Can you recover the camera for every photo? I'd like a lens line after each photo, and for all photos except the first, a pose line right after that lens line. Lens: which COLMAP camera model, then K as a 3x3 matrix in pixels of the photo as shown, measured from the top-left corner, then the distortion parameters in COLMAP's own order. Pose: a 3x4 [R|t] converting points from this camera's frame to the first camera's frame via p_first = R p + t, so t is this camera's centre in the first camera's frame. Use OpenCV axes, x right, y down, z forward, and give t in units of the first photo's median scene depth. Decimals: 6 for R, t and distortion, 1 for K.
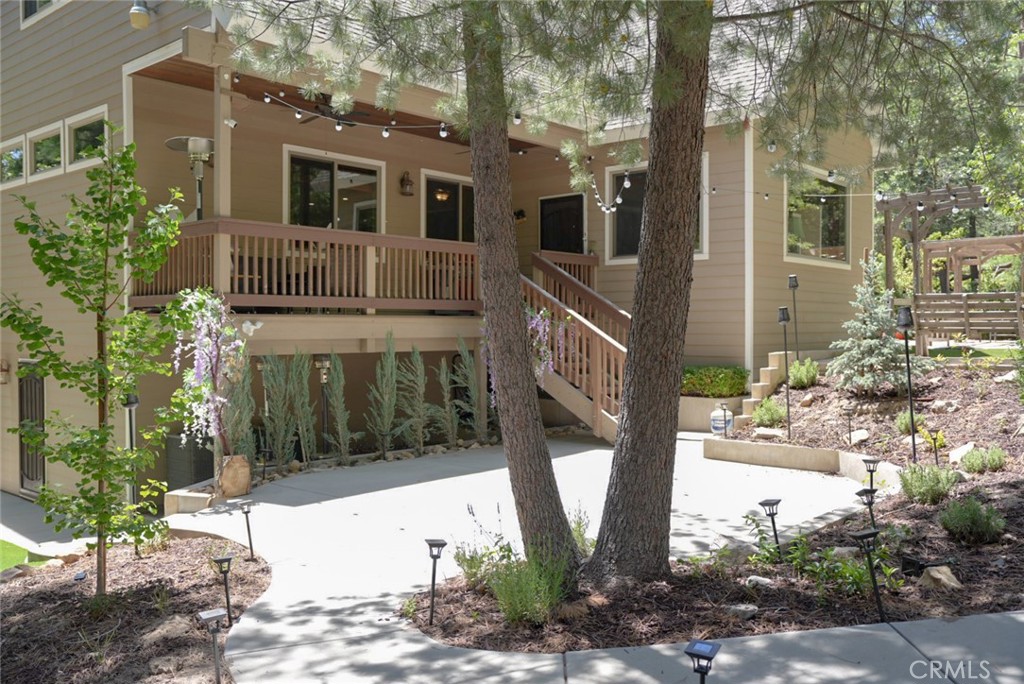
lens RADIAL K [[883.8, 0, 512.0], [0, 883.8, 342.0], [0, 0, 1]] dist [-0.048973, 0.103539]
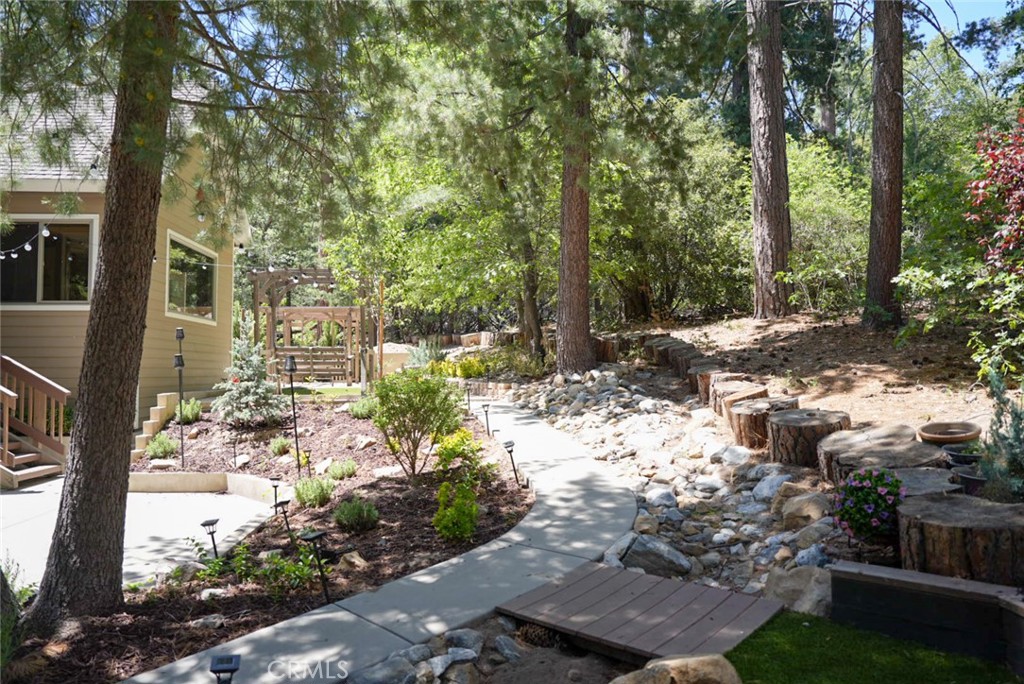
lens RADIAL K [[707.6, 0, 512.0], [0, 707.6, 342.0], [0, 0, 1]] dist [-0.111953, 0.086106]
pose [[0.691798, 0.030948, 0.721427, -0.076531], [0.013507, 0.998352, -0.055780, 0.001715], [-0.721965, 0.048333, 0.690240, 0.065475]]
